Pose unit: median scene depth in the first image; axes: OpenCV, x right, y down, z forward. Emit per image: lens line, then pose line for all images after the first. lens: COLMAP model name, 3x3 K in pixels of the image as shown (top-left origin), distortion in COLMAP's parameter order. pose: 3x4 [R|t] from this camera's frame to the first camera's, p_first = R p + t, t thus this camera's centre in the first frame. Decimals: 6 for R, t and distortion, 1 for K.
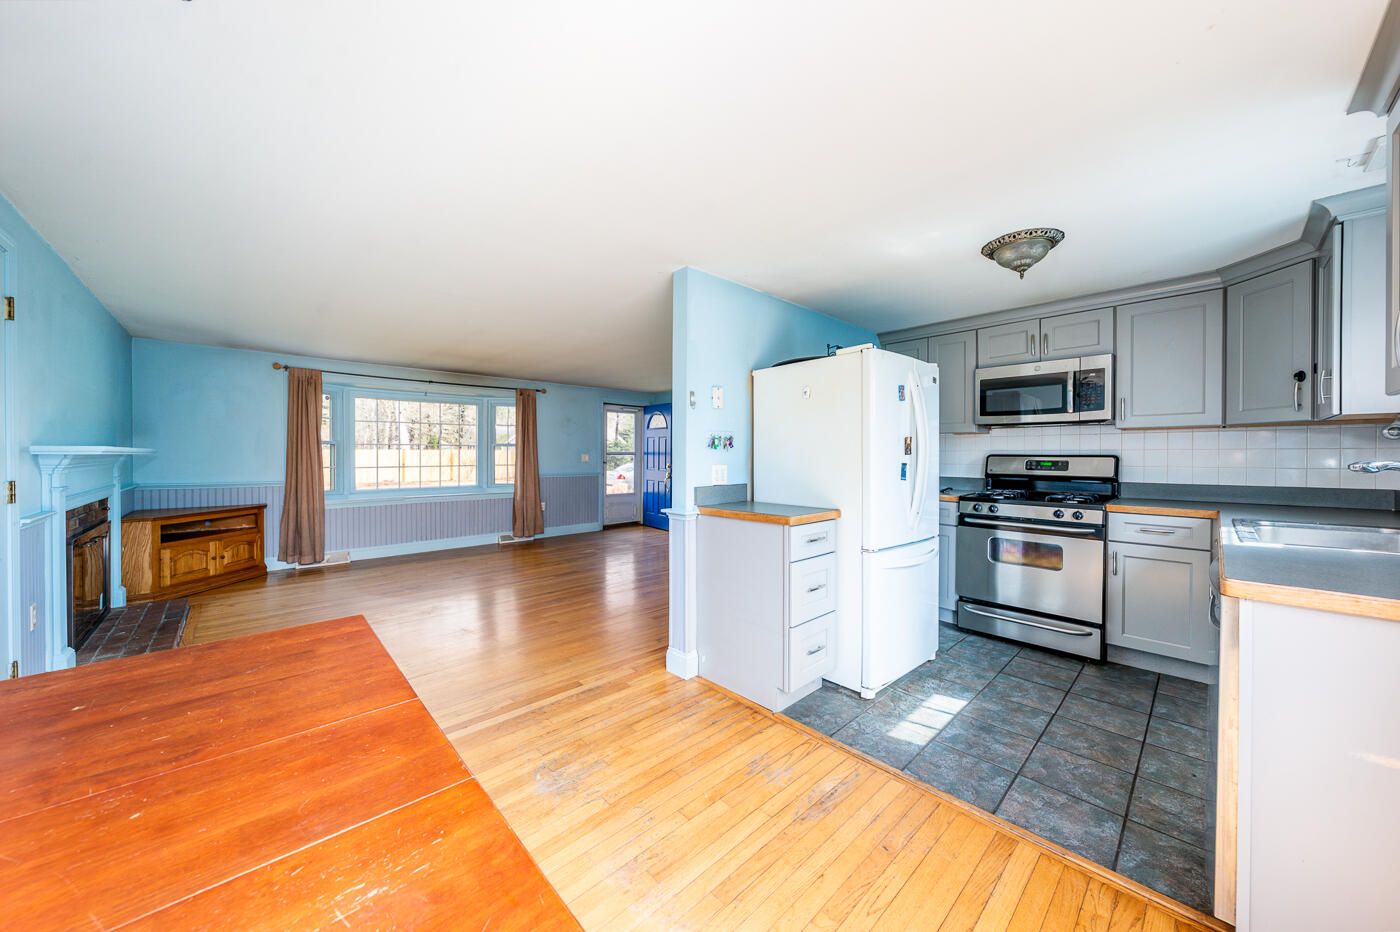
lens RADIAL K [[484.9, 0, 695.2], [0, 484.9, 459.2], [0, 0, 1]] dist [-0.000720, -0.000018]
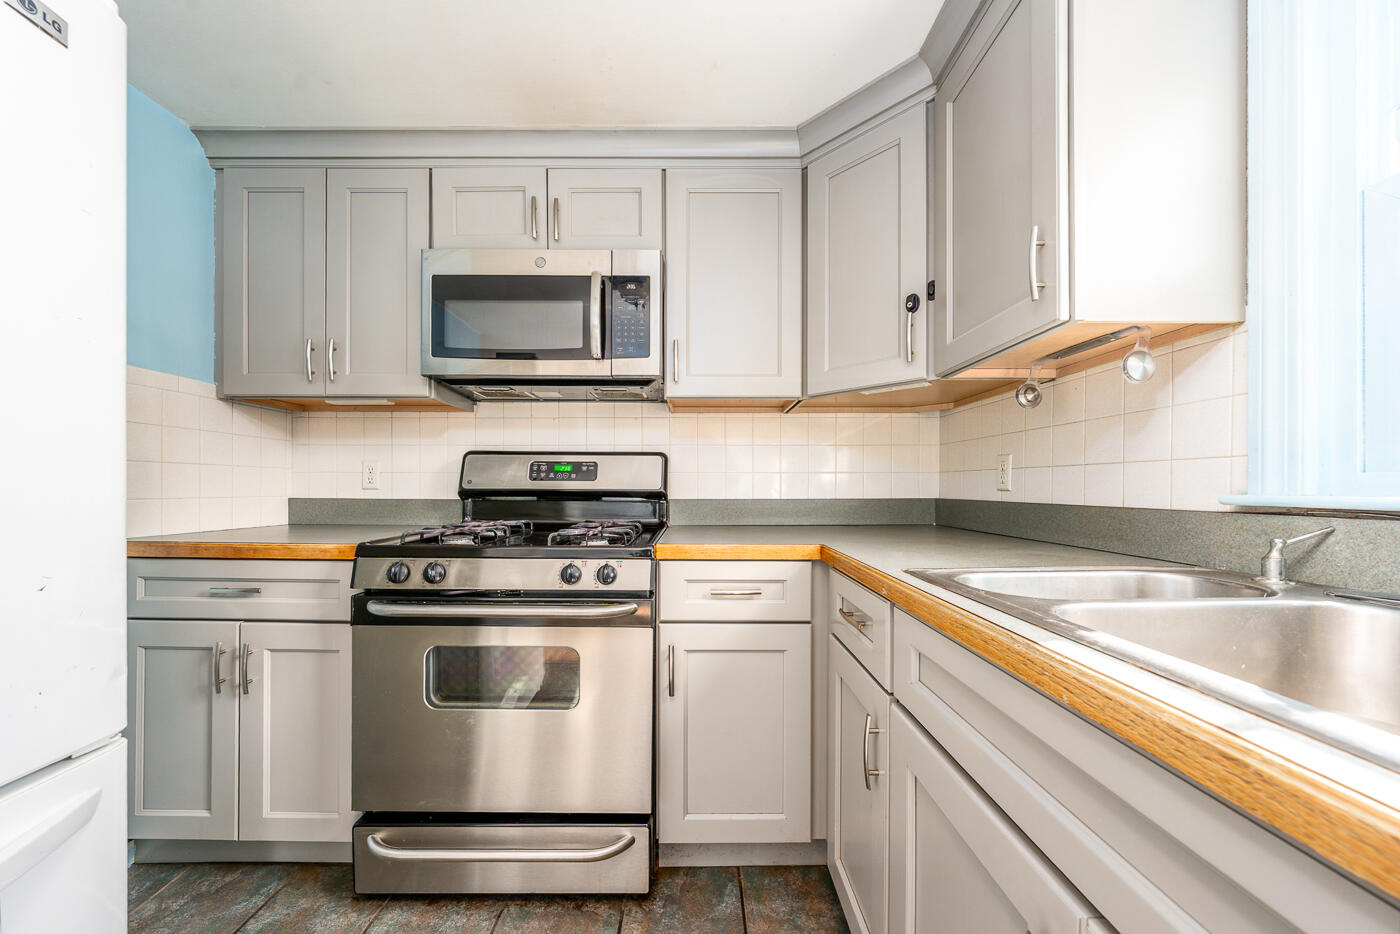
lens RADIAL K [[484.9, 0, 693.5], [0, 484.9, 487.3], [0, 0, 1]] dist [-0.000720, -0.000018]
pose [[0.688743, 0.000531, 0.725006, 0.484710], [0.006115, 0.999960, -0.006541, 0.038131], [-0.724980, 0.008938, 0.688712, 0.590675]]
